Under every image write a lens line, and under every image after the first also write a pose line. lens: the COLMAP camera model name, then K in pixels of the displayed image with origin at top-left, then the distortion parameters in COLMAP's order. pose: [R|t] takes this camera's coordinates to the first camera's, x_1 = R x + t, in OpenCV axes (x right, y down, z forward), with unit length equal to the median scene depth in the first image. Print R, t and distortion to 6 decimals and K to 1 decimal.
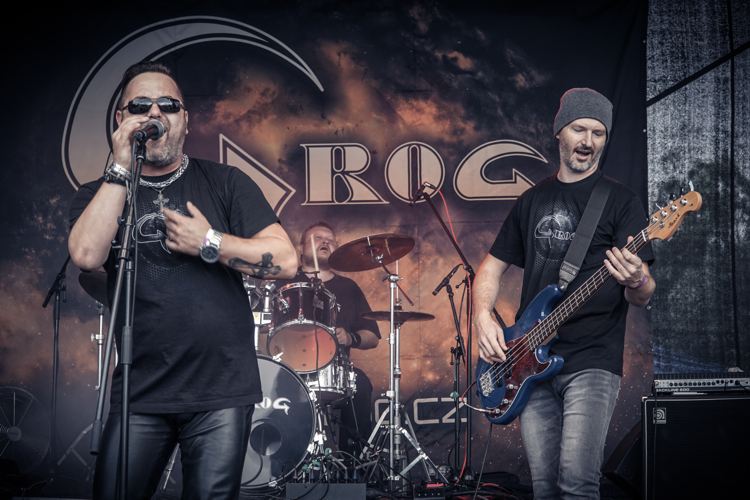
lens RADIAL K [[1533.4, 0, 375.0], [0, 1533.4, 250.0], [0, 0, 1]] dist [-0.170377, 0.331209]
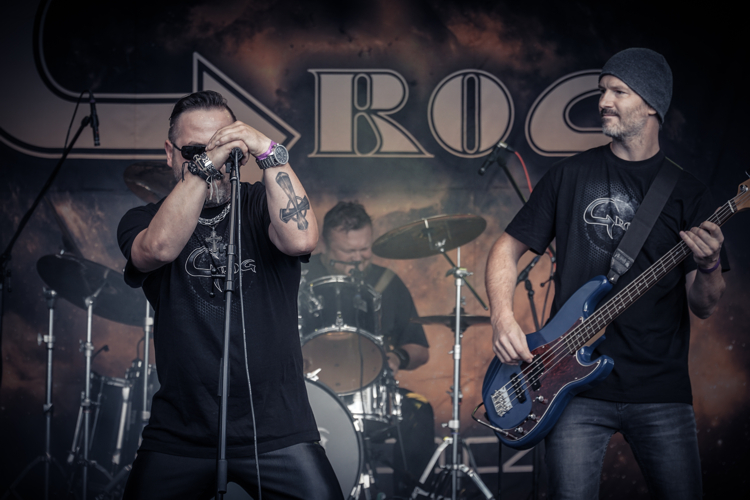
lens RADIAL K [[2725.7, 0, 374.3], [0, 2725.7, 227.8], [0, 0, 1]] dist [-0.845583, 0.606969]
pose [[0.999622, 0.021779, 0.016784, -0.038117], [-0.022043, 0.999634, 0.015690, -0.017007], [-0.016436, -0.016054, 0.999736, -0.241342]]
